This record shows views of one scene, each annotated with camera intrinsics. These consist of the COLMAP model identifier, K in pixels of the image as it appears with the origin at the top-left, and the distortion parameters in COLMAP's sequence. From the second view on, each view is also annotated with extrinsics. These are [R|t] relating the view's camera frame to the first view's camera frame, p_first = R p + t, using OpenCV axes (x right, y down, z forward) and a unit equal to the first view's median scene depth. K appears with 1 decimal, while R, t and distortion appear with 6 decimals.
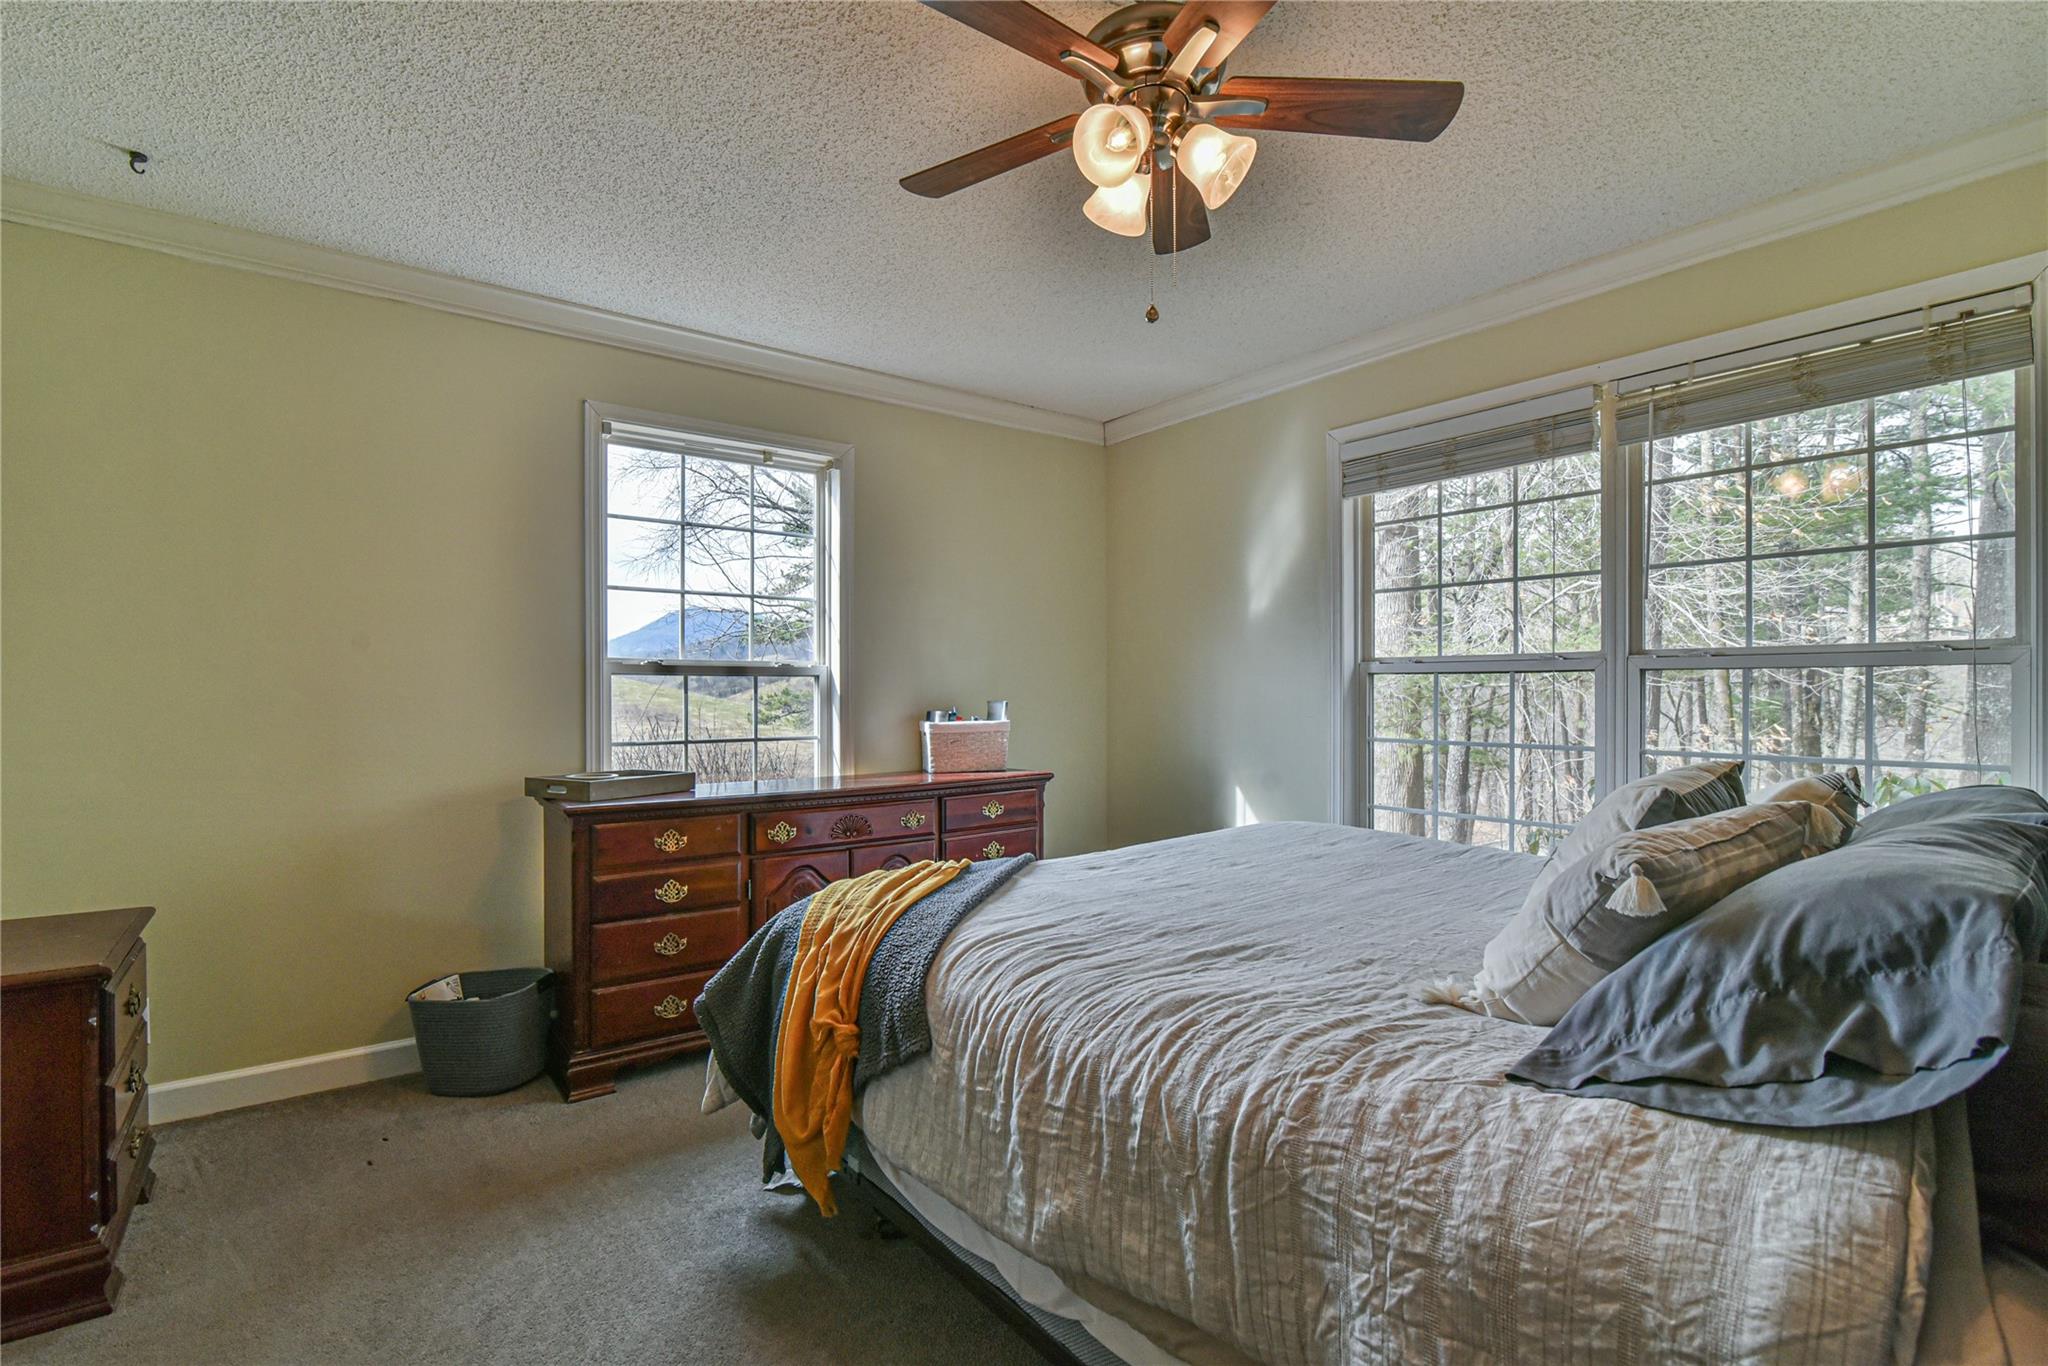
lens RADIAL K [[956.0, 0, 1017.0], [0, 956.0, 695.8], [0, 0, 1]] dist [-0.018812, 0.000832]
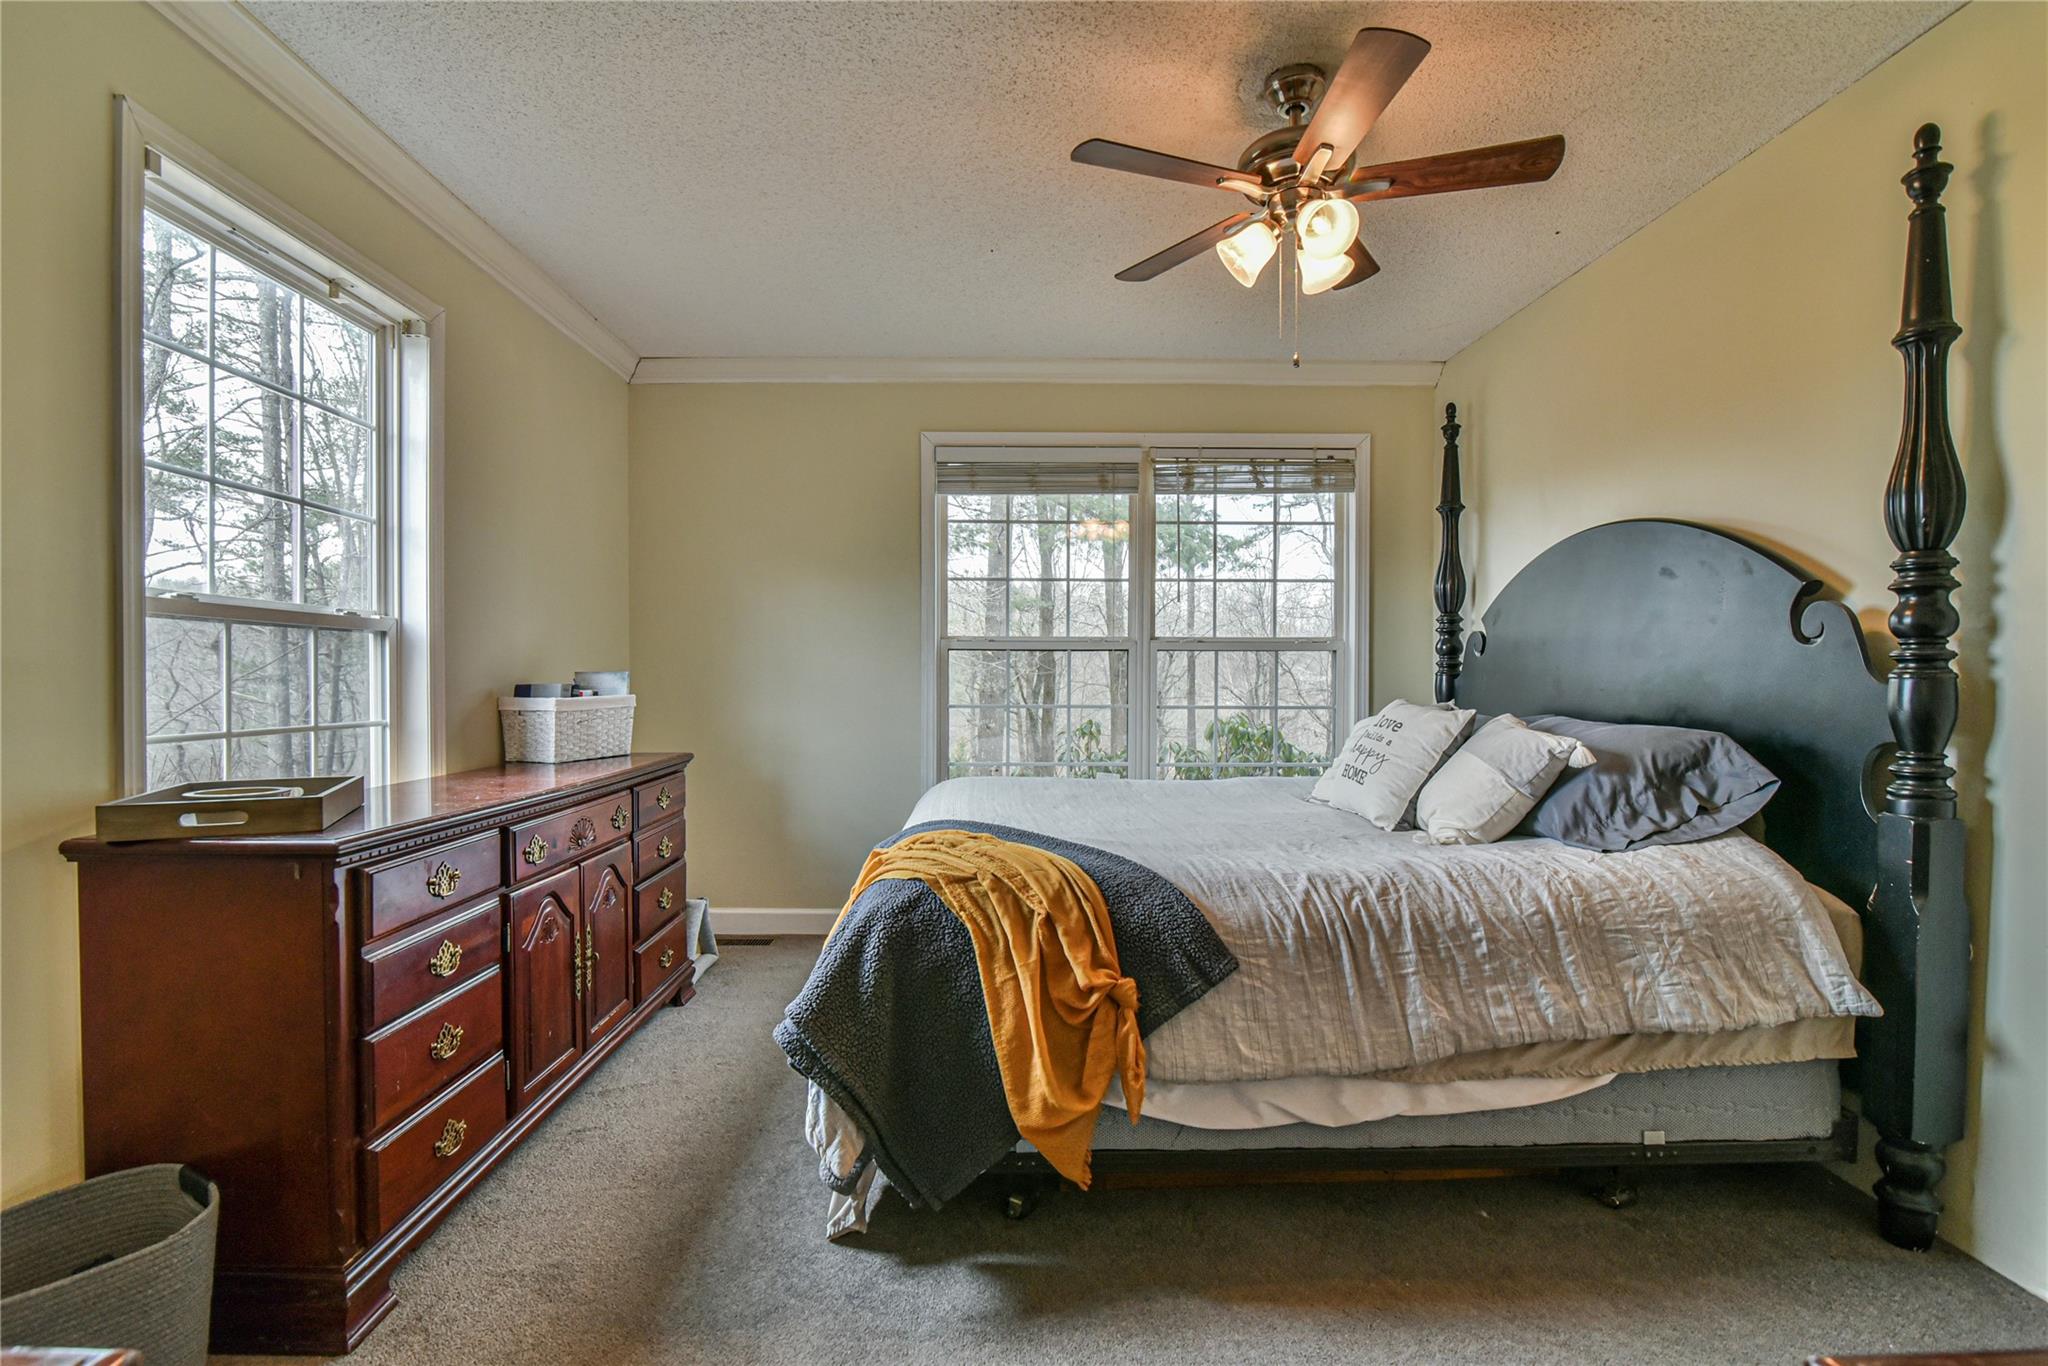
lens RADIAL K [[956.0, 0, 1017.0], [0, 956.0, 695.8], [0, 0, 1]] dist [-0.018812, 0.000832]
pose [[0.584086, -0.011683, 0.811608, -0.657535], [0.001834, 0.999913, 0.013073, 0.021880], [-0.811690, -0.006148, 0.584056, 0.318208]]
